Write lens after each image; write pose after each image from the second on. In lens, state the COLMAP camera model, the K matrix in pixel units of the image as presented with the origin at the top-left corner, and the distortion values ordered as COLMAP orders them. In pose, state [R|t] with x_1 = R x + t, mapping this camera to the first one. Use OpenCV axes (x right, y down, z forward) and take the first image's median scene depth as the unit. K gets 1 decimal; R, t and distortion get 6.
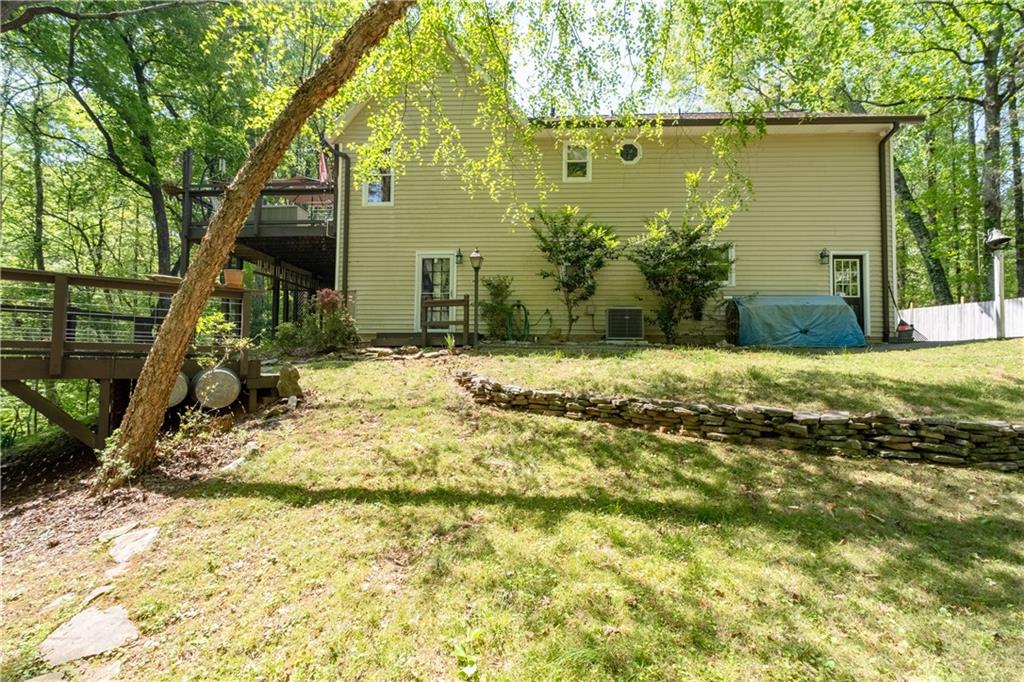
lens RADIAL K [[452.1, 0, 512.6], [0, 452.1, 337.8], [0, 0, 1]] dist [-0.000698, 0.000063]
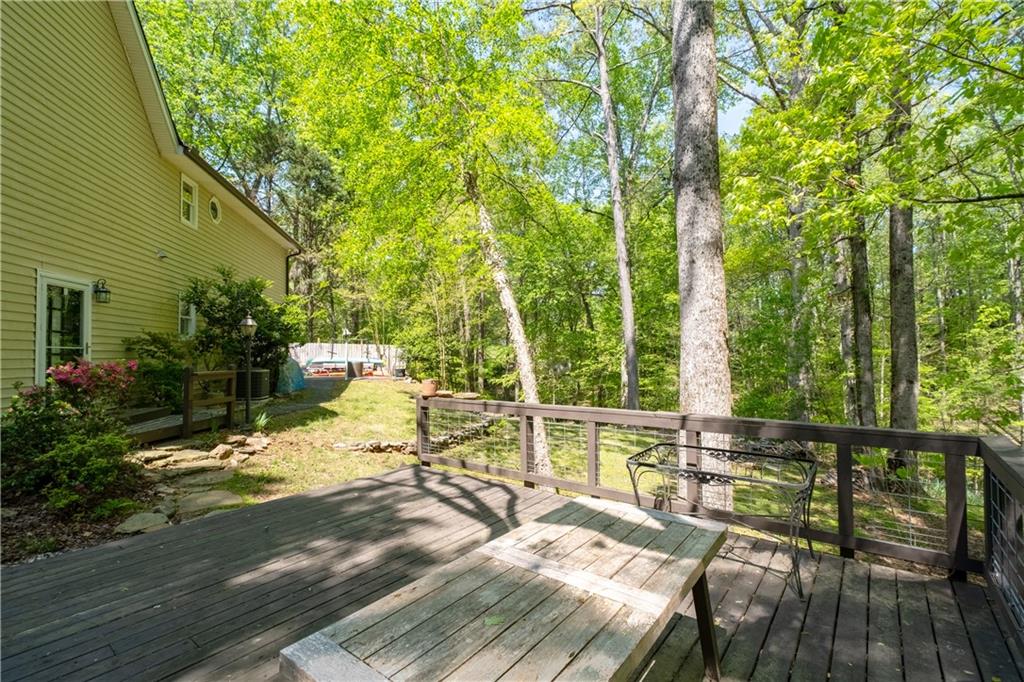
lens RADIAL K [[452.1, 0, 516.7], [0, 452.1, 345.1], [0, 0, 1]] dist [-0.000698, 0.000063]
pose [[-0.245804, 0.012368, 0.969241, -0.892224], [-0.021753, 0.999596, -0.018272, -0.105042], [-0.969075, -0.025575, -0.245436, 0.582356]]
